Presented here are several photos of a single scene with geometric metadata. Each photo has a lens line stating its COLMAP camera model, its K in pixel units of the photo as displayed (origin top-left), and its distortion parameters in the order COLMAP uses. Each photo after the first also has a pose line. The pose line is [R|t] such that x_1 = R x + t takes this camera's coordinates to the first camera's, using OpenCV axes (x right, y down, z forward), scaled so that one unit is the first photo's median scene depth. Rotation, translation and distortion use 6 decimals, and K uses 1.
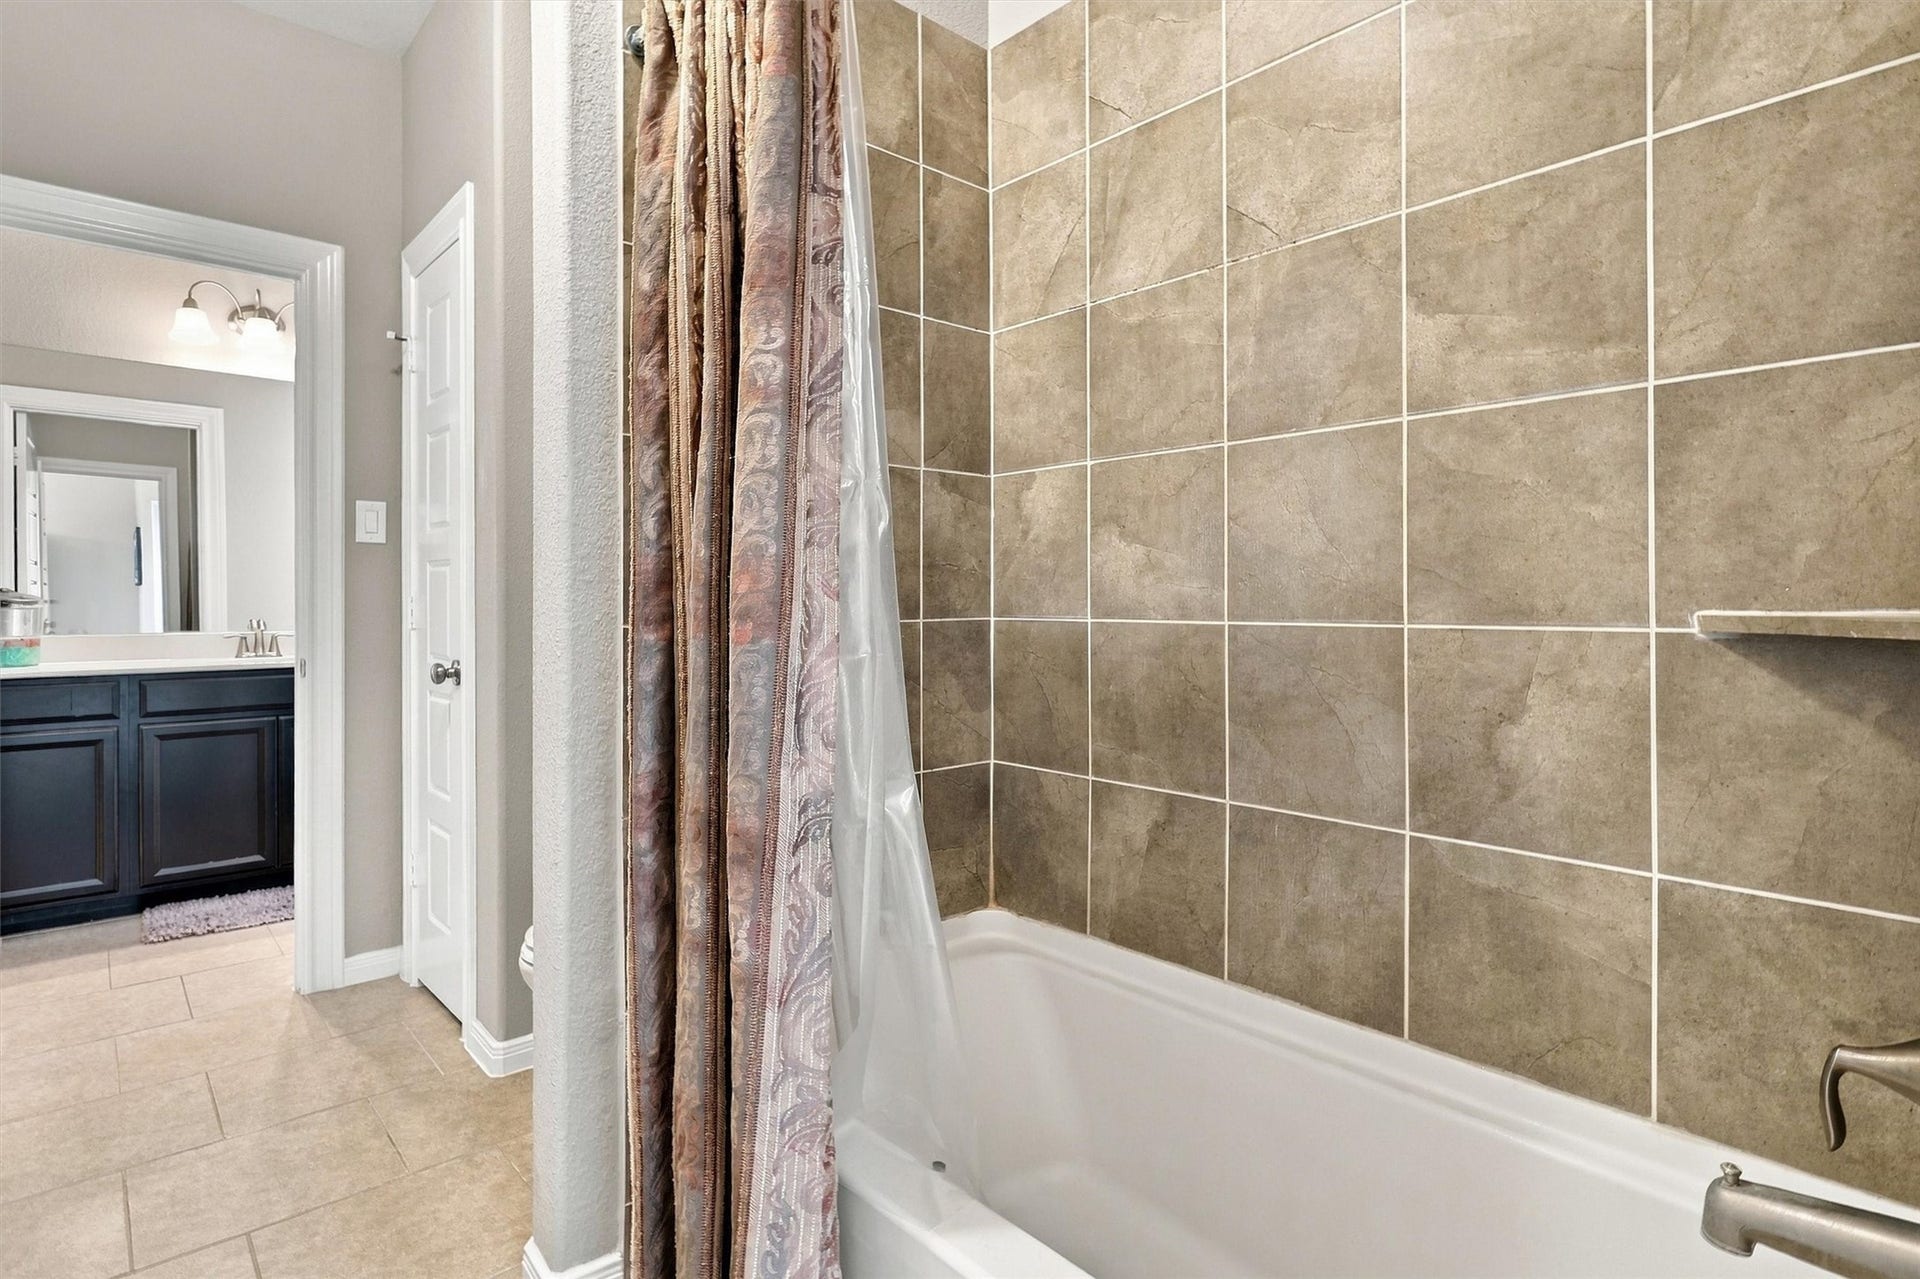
lens RADIAL K [[971.3, 0, 982.2], [0, 971.3, 603.1], [0, 0, 1]] dist [-0.003196, -0.000607]
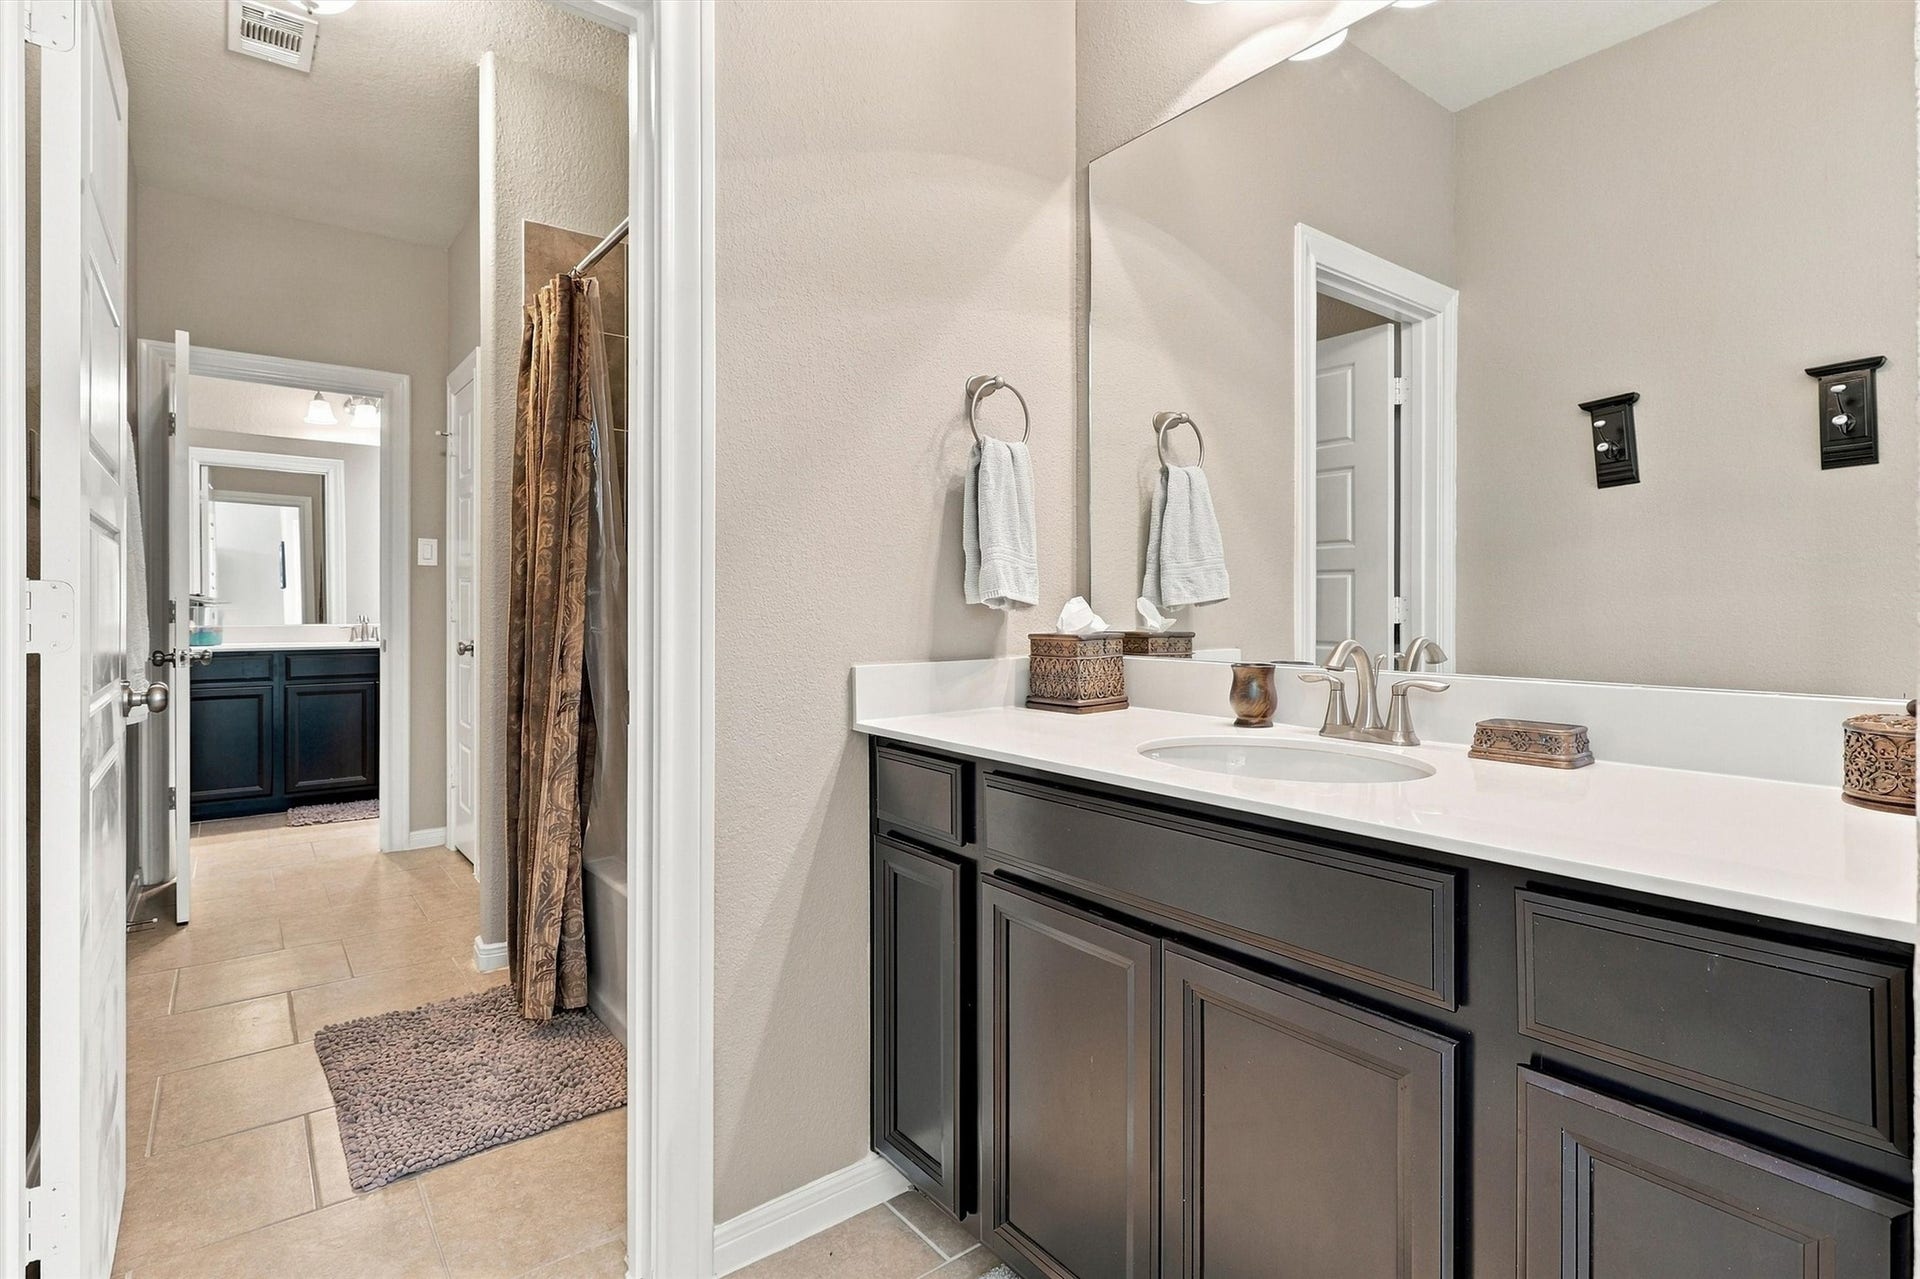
lens RADIAL K [[938.4, 0, 983.0], [0, 938.4, 612.5], [0, 0, 1]] dist [-0.001389, -0.000263]
pose [[0.997212, 0.005101, -0.074446, 0.367338], [-0.004575, 0.999963, 0.007232, -0.002535], [0.074480, -0.006872, 0.997199, -0.428900]]
